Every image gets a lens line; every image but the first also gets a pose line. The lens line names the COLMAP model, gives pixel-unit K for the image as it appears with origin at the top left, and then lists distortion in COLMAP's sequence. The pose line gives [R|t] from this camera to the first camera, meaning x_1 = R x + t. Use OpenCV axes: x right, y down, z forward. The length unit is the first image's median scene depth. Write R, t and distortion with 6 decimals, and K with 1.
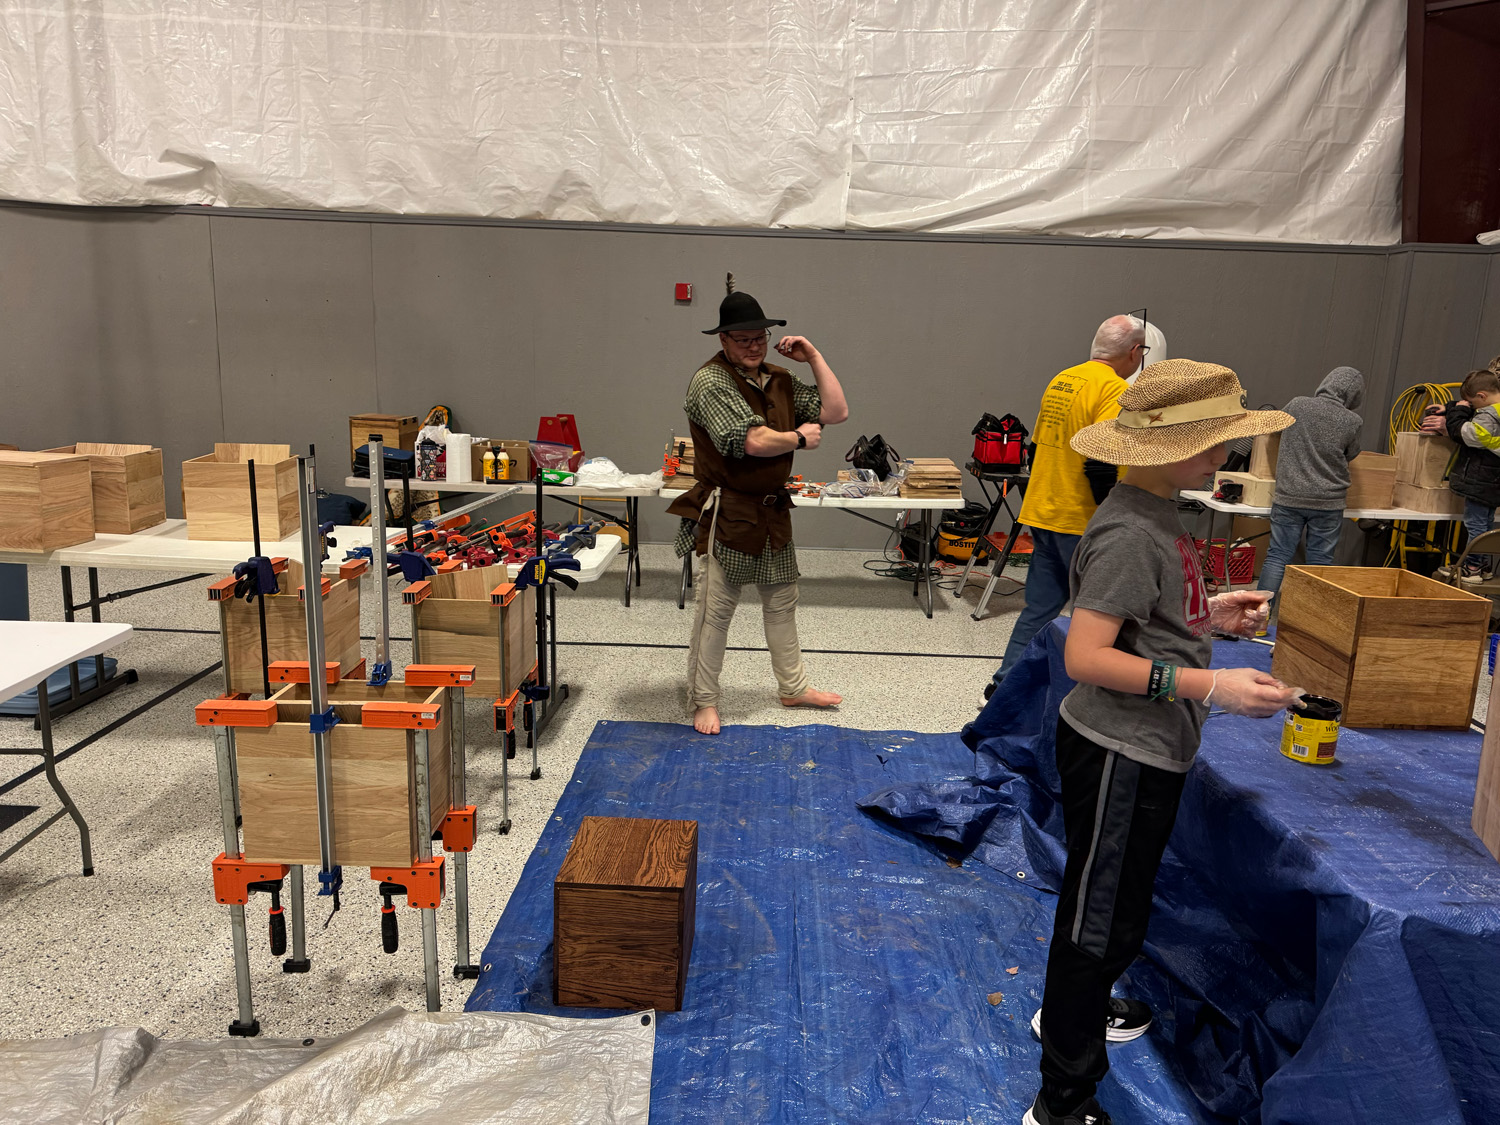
lens RADIAL K [[1060.5, 0, 751.0], [0, 1060.5, 562.3], [0, 0, 1]] dist [0.048016, -0.044970]
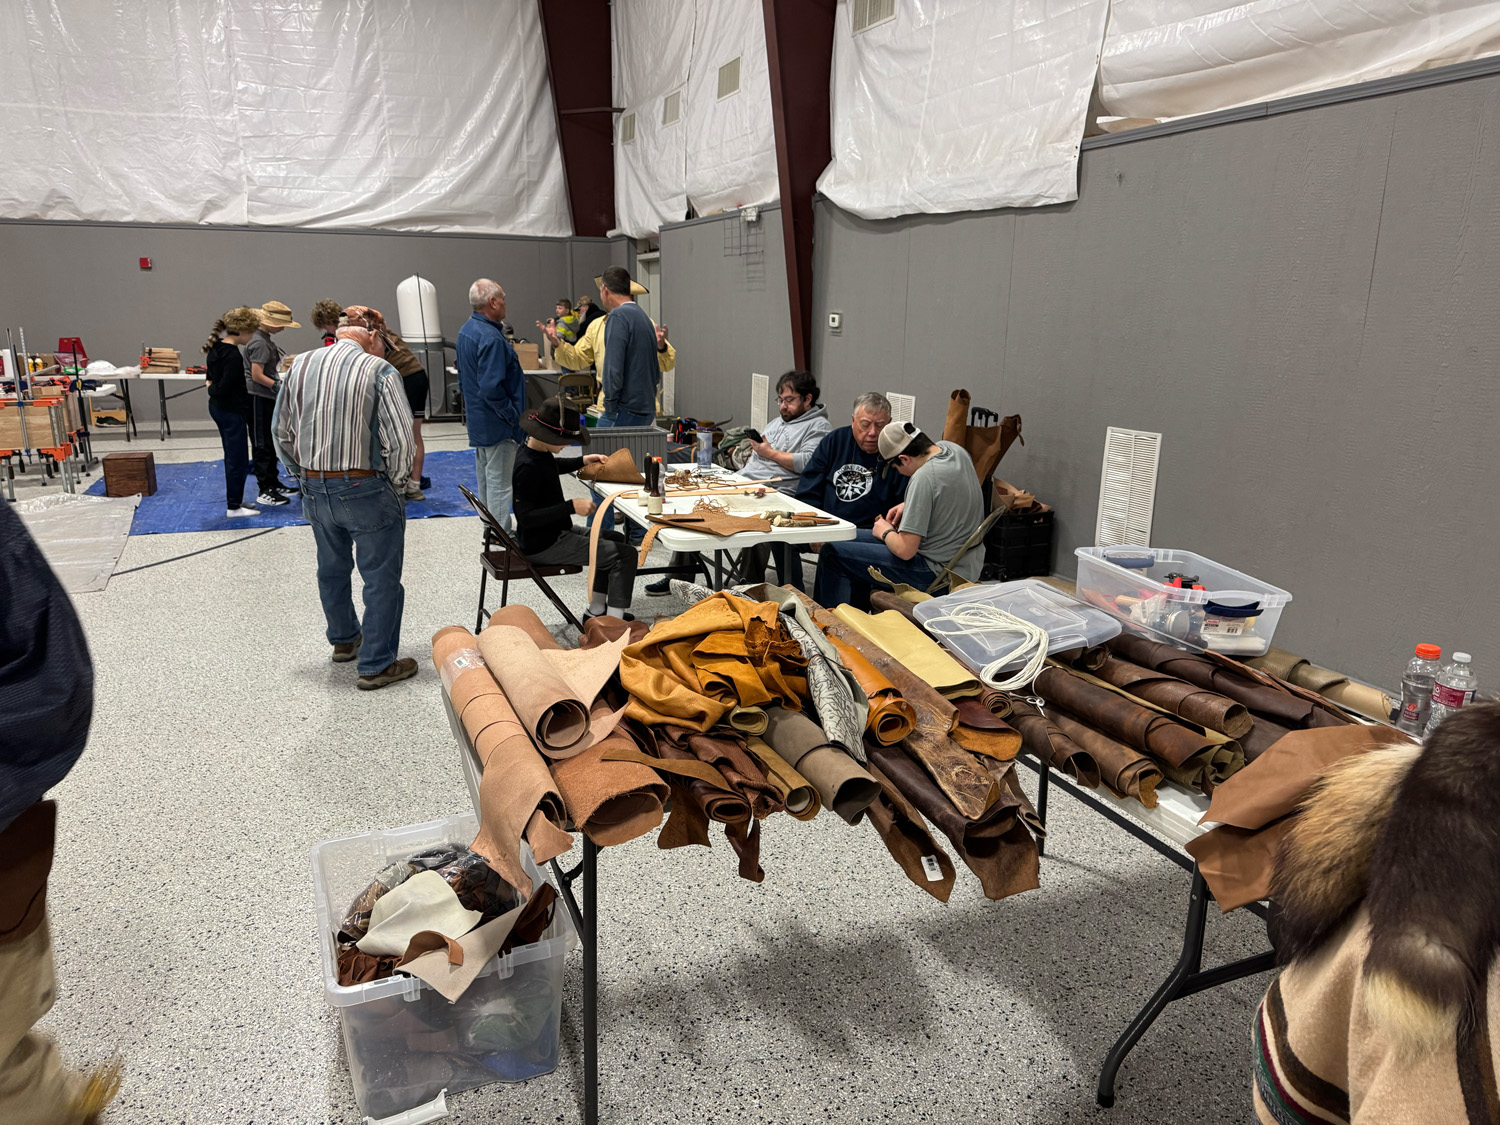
lens RADIAL K [[1060.5, 0, 734.1], [0, 1060.5, 548.6], [0, 0, 1]] dist [0.048016, -0.044970]
pose [[0.922699, -0.113892, 0.368315, 0.115896], [0.100418, 0.993390, 0.055613, 0.183599], [-0.372214, -0.014329, 0.928036, -0.887832]]
